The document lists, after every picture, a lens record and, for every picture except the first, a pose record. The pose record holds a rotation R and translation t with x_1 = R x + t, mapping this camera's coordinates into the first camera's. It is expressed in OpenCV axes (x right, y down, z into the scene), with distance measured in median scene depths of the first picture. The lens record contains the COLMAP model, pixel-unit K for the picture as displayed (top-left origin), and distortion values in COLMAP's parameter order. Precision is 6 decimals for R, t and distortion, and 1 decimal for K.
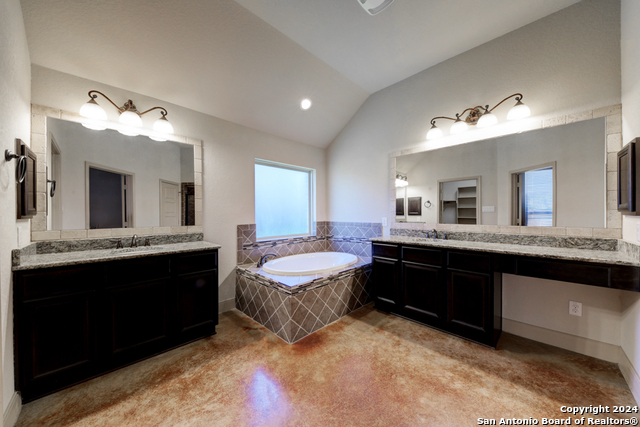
lens RADIAL K [[219.5, 0, 320.0], [0, 219.5, 213.5], [0, 0, 1]] dist [0.000199, -0.000093]
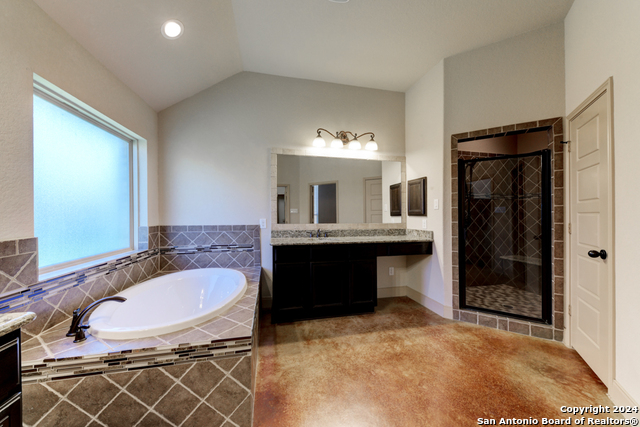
lens RADIAL K [[219.5, 0, 320.0], [0, 219.5, 213.5], [0, 0, 1]] dist [0.000199, -0.000093]
pose [[0.533566, 0.010811, 0.845689, -0.359056], [-0.006114, 0.999941, -0.008926, 0.004362], [-0.845736, -0.000408, 0.533601, 0.355063]]
